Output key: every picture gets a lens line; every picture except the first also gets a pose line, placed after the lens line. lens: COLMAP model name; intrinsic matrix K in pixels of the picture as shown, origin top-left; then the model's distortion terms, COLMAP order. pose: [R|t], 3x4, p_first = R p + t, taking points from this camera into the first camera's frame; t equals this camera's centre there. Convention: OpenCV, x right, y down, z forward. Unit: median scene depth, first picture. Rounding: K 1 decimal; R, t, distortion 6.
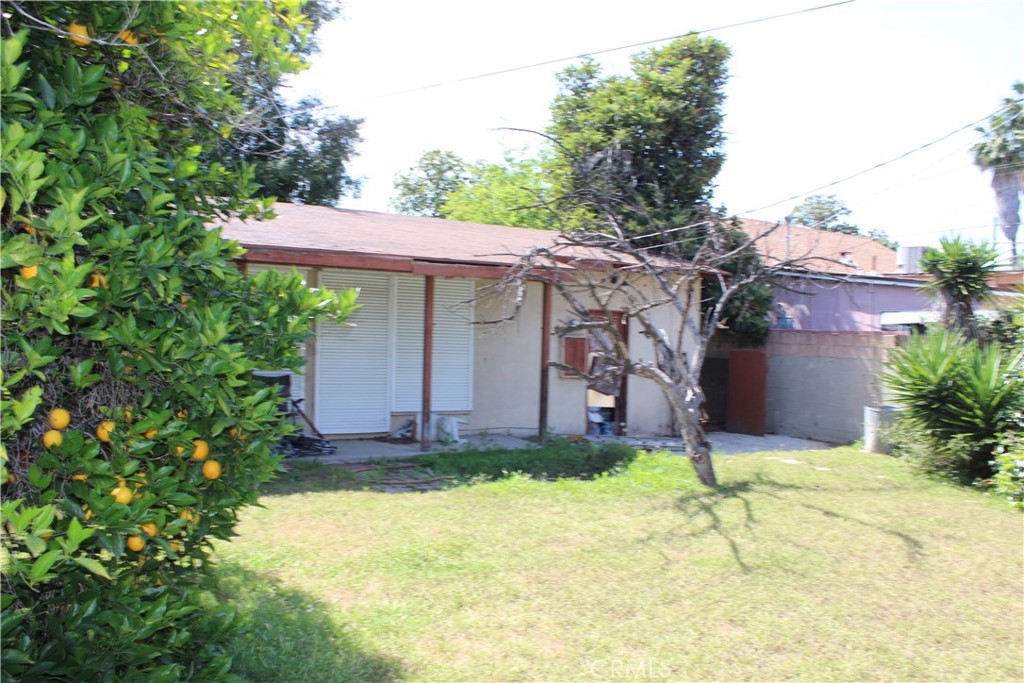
lens RADIAL K [[857.3, 0, 505.1], [0, 857.3, 357.6], [0, 0, 1]] dist [-0.167555, 0.148910]
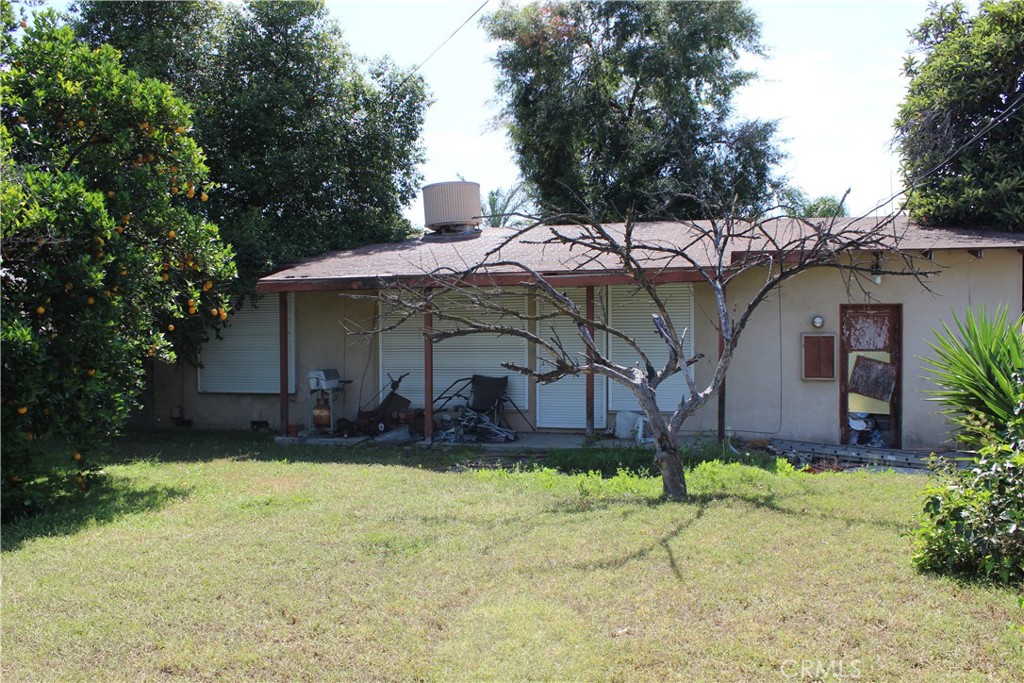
lens RADIAL K [[857.3, 0, 505.1], [0, 857.3, 357.6], [0, 0, 1]] dist [-0.167555, 0.148910]
pose [[0.683604, -0.013849, -0.729721, 0.689013], [0.010294, 0.999903, -0.009334, 0.005987], [0.729780, -0.001131, 0.683681, 0.190667]]
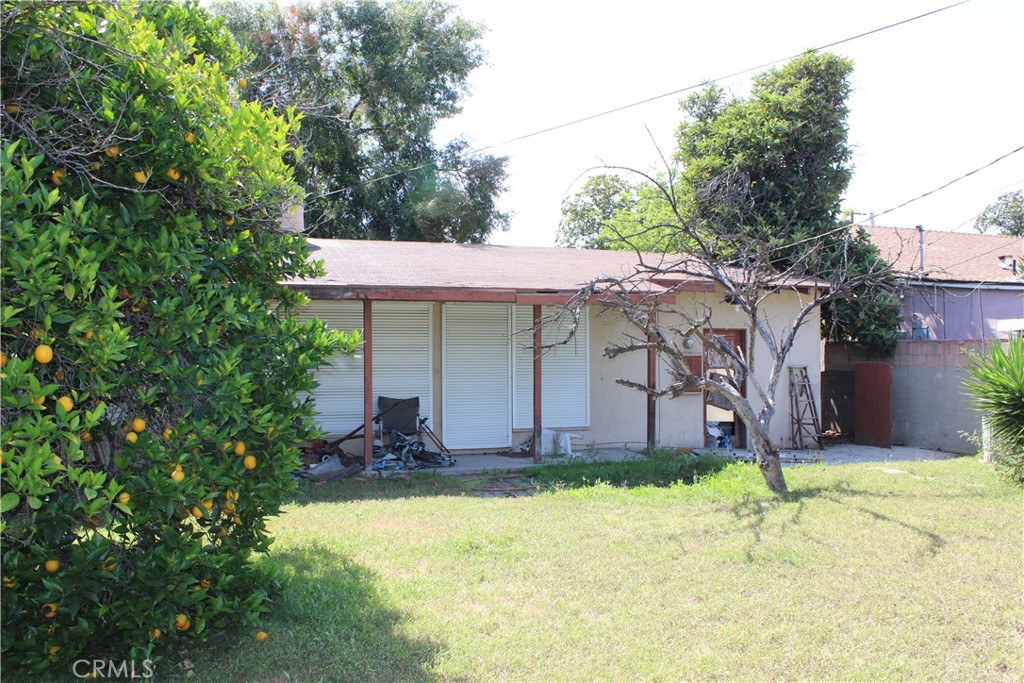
lens RADIAL K [[857.3, 0, 505.1], [0, 857.3, 357.6], [0, 0, 1]] dist [-0.167555, 0.148910]
pose [[0.974397, -0.031600, -0.222602, 0.126471], [0.026083, 0.999276, -0.027683, 0.002551], [0.223315, 0.021168, 0.974516, -0.095346]]
